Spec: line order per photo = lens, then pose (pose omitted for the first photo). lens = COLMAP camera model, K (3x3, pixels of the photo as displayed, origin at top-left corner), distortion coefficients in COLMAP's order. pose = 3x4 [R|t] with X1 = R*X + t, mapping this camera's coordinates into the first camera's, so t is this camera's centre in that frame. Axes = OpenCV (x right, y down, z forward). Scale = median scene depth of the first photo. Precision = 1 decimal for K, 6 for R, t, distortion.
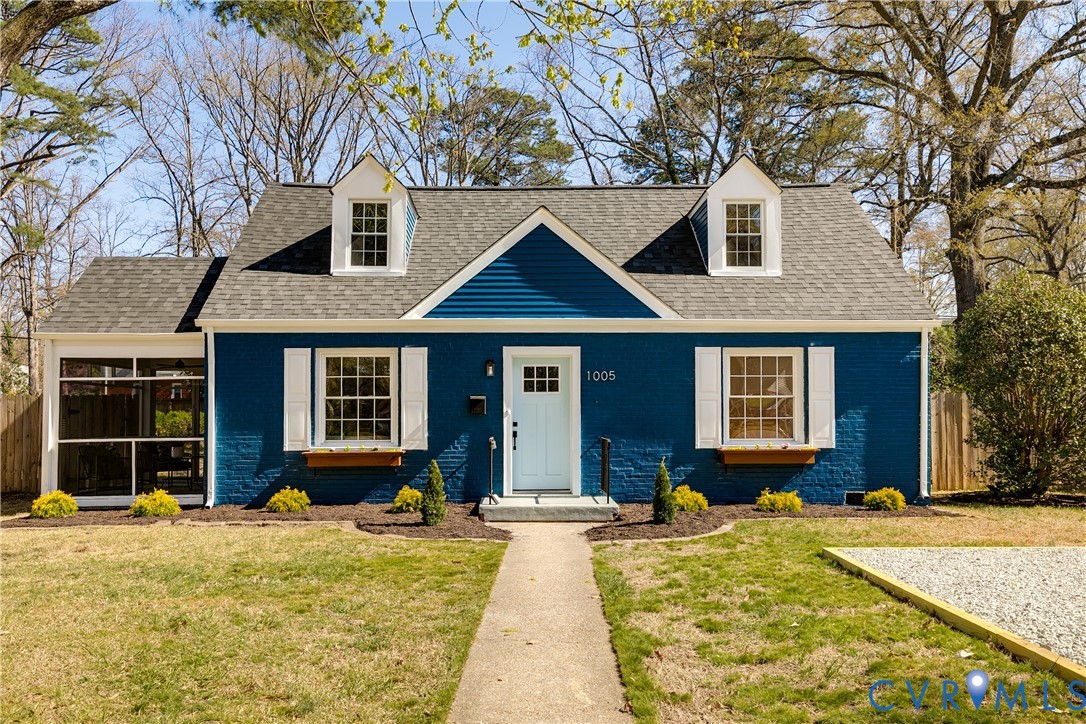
lens RADIAL K [[940.5, 0, 546.6], [0, 940.5, 377.8], [0, 0, 1]] dist [-0.002322, 0.005102]
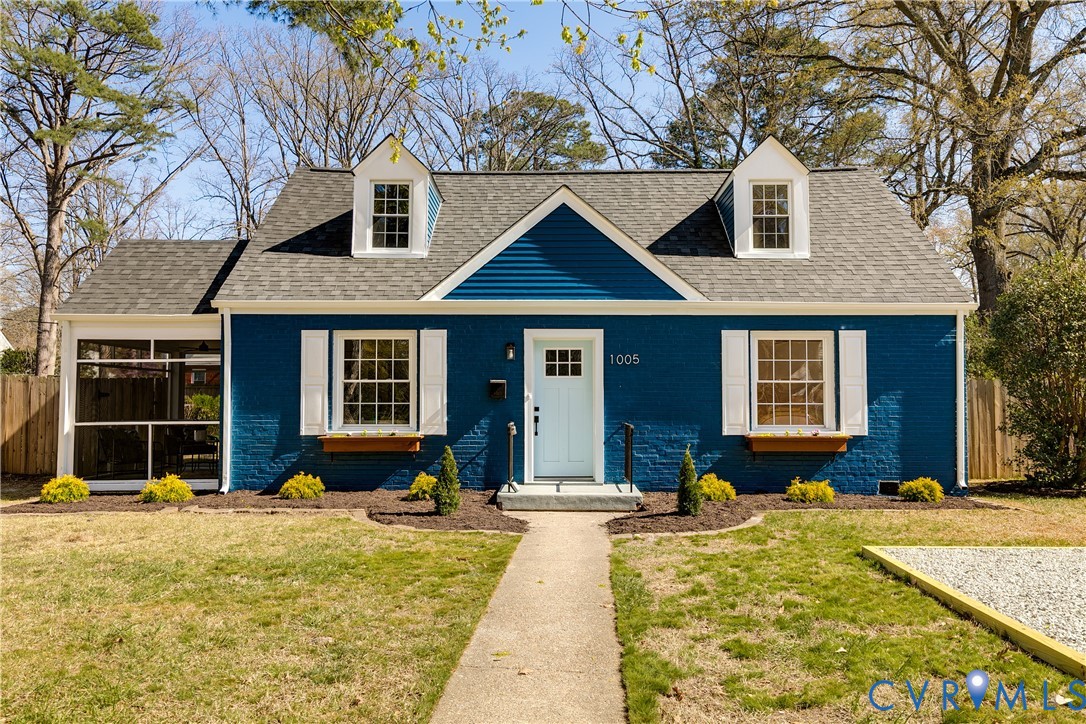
lens RADIAL K [[872.8, 0, 561.7], [0, 872.8, 341.0], [0, 0, 1]] dist [-0.004074, 0.005604]
pose [[0.999689, 0.002538, -0.024816, 0.015070], [-0.003235, 0.999600, -0.028093, 0.004334], [0.024735, 0.028165, 0.999297, 0.095339]]
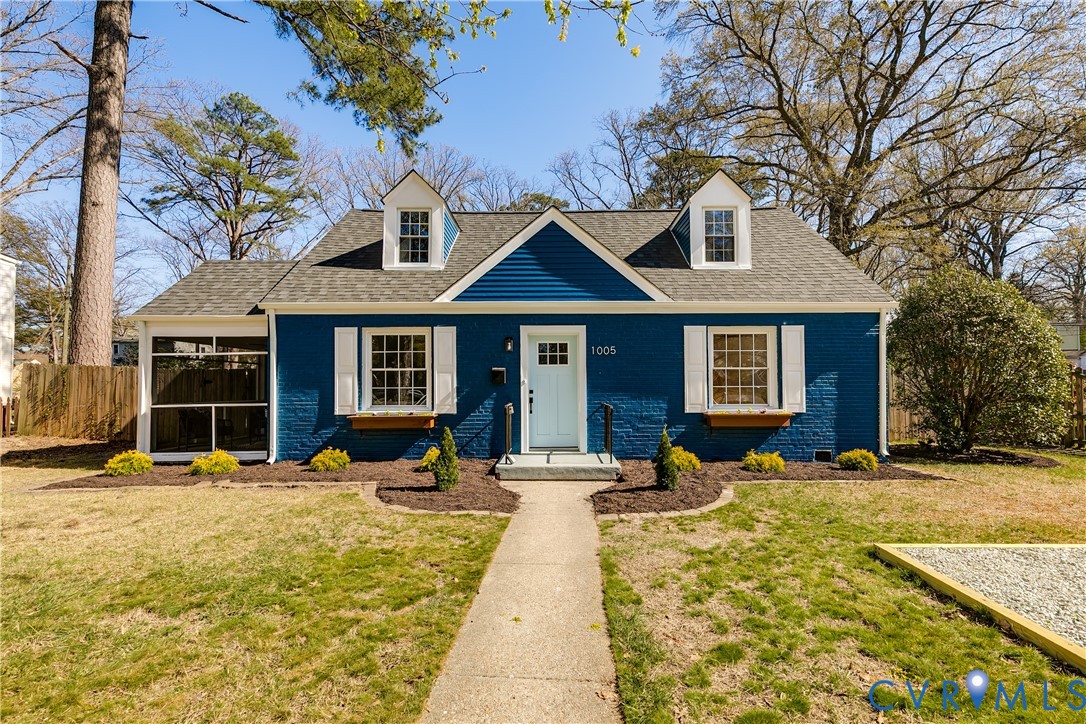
lens RADIAL K [[500.3, 0, 557.2], [0, 500.3, 364.7], [0, 0, 1]] dist [0.003609, 0.000723]
pose [[0.999709, -0.001757, -0.024044, 0.014704], [0.001863, 0.999989, 0.004366, 0.012675], [0.024036, -0.004409, 0.999701, 0.373384]]
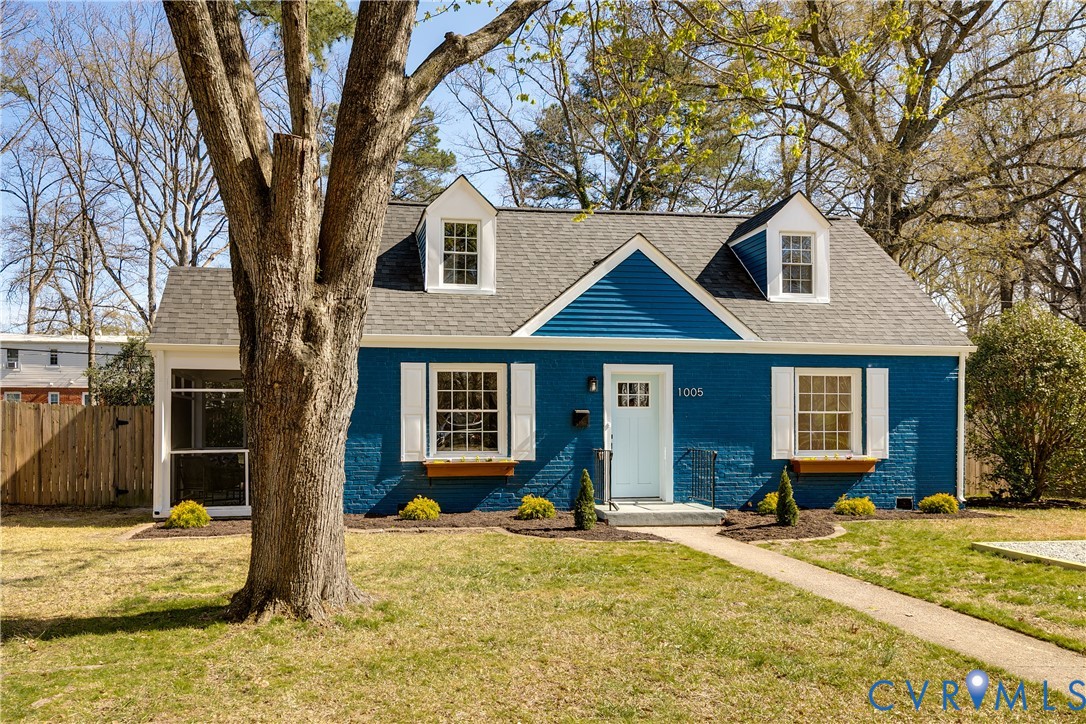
lens RADIAL K [[961.7, 0, 510.4], [0, 961.7, 403.3], [0, 0, 1]] dist [-0.007913, 0.014616]
pose [[0.988539, 0.007905, 0.150760, -0.314408], [-0.010173, 0.999846, 0.014283, -0.003014], [-0.150624, -0.015653, 0.988467, -0.067409]]
